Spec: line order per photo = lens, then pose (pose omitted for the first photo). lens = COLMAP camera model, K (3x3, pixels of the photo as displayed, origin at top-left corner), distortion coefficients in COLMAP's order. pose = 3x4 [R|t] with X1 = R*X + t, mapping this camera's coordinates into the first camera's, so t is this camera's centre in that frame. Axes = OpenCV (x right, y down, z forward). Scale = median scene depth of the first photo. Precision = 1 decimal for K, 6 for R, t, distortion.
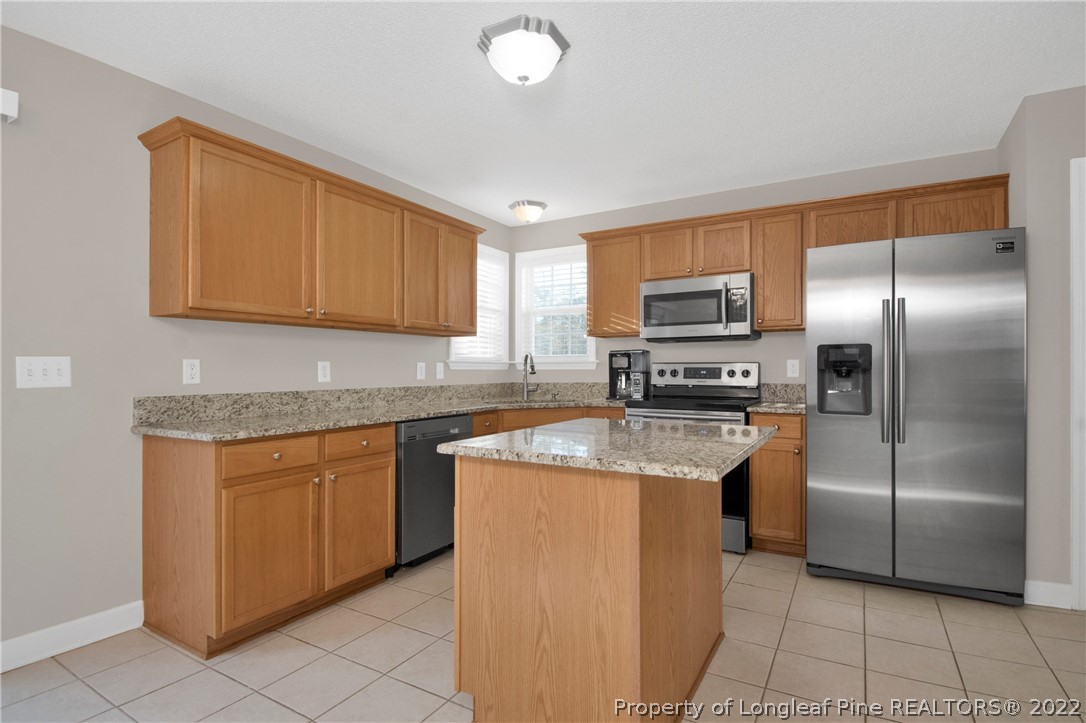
lens RADIAL K [[524.1, 0, 520.6], [0, 524.1, 363.1], [0, 0, 1]] dist [0.020489, -0.025411]
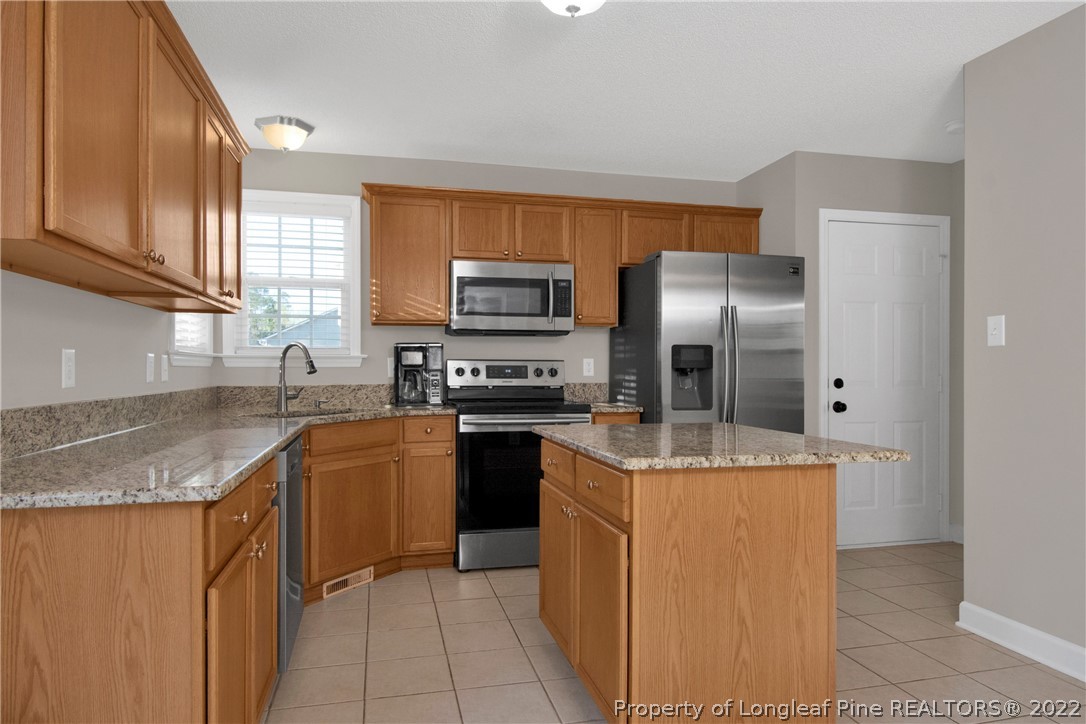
lens RADIAL K [[699.9, 0, 513.7], [0, 699.9, 371.7], [0, 0, 1]] dist [0.005355, -0.014200]
pose [[0.722204, 0.001320, 0.691679, -0.507920], [-0.013072, 0.999846, 0.011741, 0.005515], [-0.691557, -0.017521, 0.722110, 0.173629]]
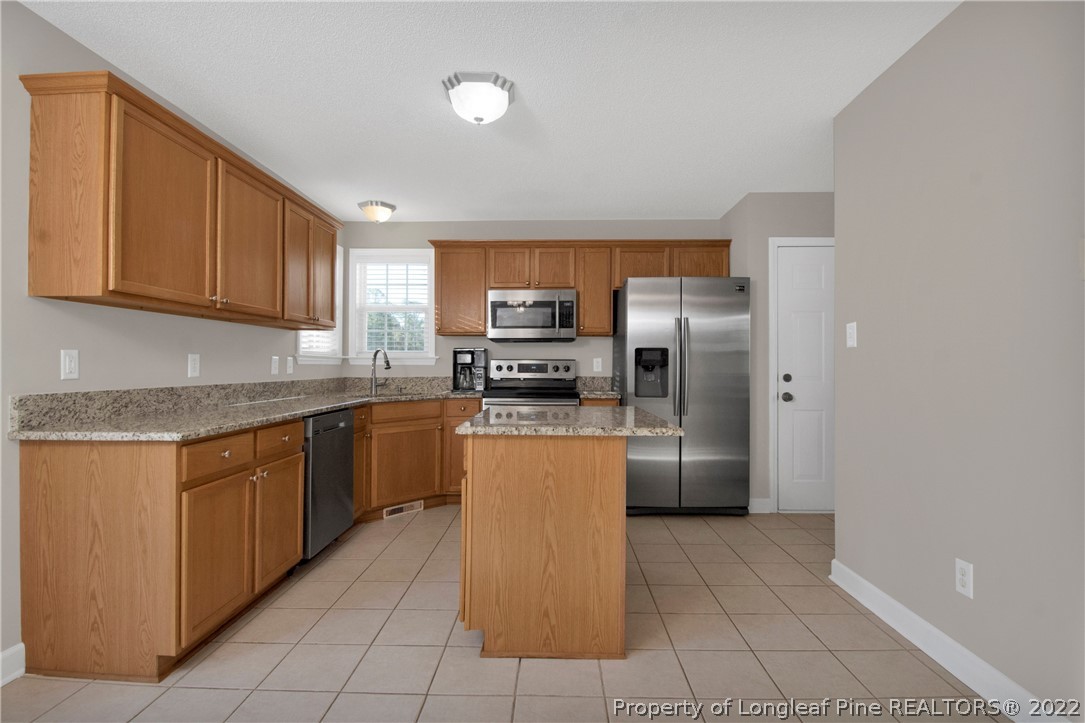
lens RADIAL K [[525.8, 0, 517.2], [0, 525.8, 360.0], [0, 0, 1]] dist [0.017031, -0.025751]
pose [[0.877677, 0.009993, 0.479148, -0.303161], [-0.011178, 0.999937, -0.000378, 0.000988], [-0.479122, -0.005024, 0.877734, -0.055374]]
